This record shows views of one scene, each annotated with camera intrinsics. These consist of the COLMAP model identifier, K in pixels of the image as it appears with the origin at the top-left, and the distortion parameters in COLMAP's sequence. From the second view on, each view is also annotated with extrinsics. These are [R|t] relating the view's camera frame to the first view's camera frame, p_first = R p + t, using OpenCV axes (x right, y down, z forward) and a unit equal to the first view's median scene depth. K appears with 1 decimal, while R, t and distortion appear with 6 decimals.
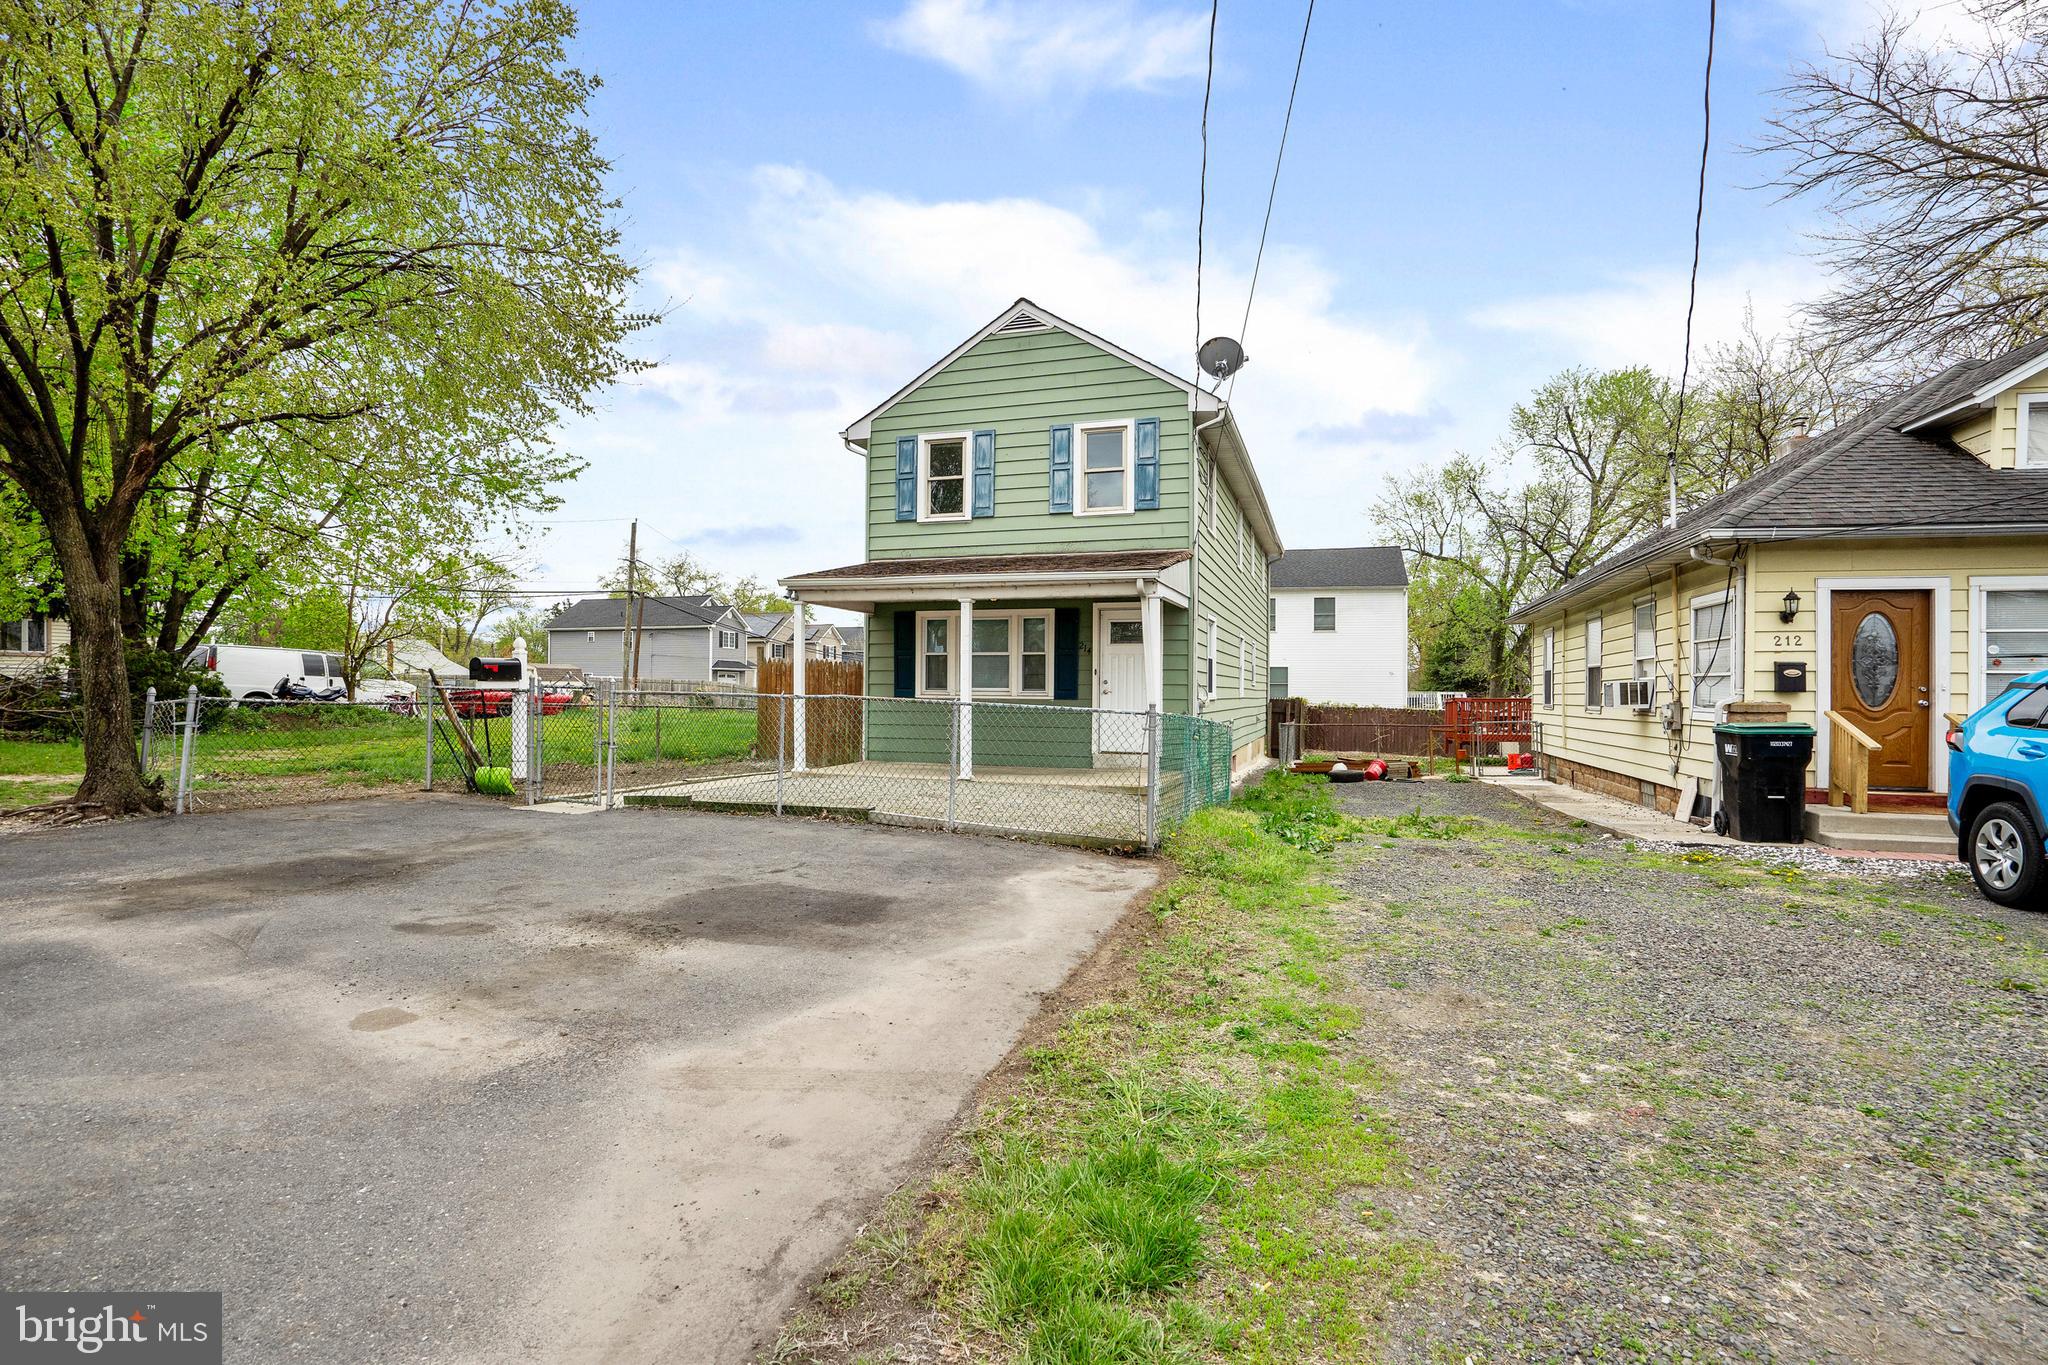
lens RADIAL K [[960.0, 0, 1036.3], [0, 960.0, 671.1], [0, 0, 1]] dist [-0.061713, 0.027303]
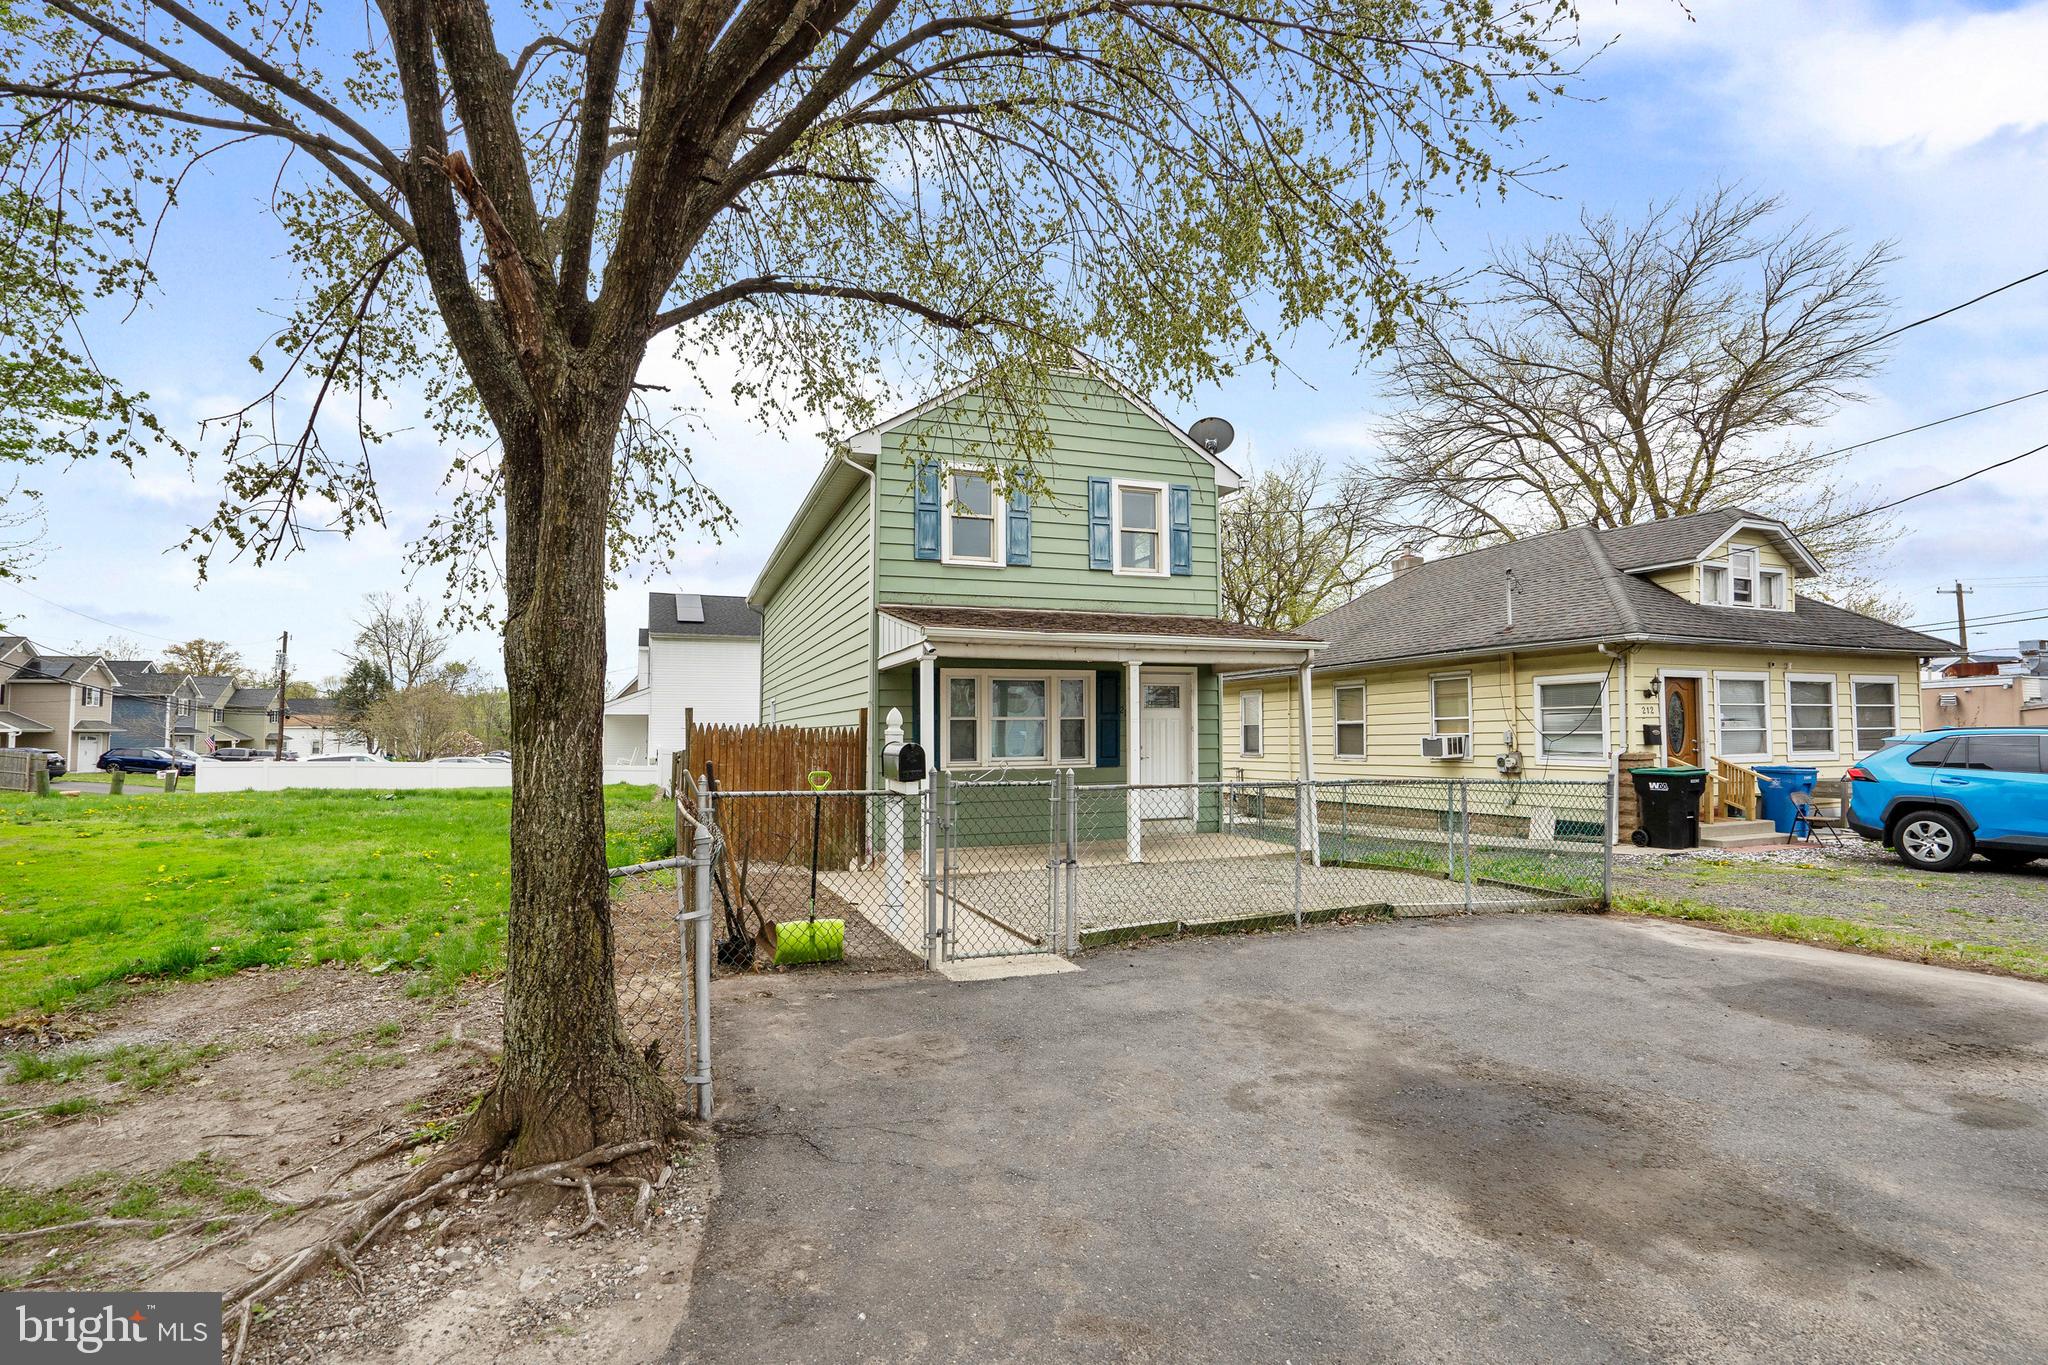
lens RADIAL K [[960.0, 0, 1036.3], [0, 960.0, 671.1], [0, 0, 1]] dist [-0.061713, 0.027303]
pose [[0.784816, 0.023818, 0.619271, -0.611299], [0.004836, 0.998995, -0.044552, -0.022963], [-0.619710, 0.037960, 0.783912, 0.300937]]
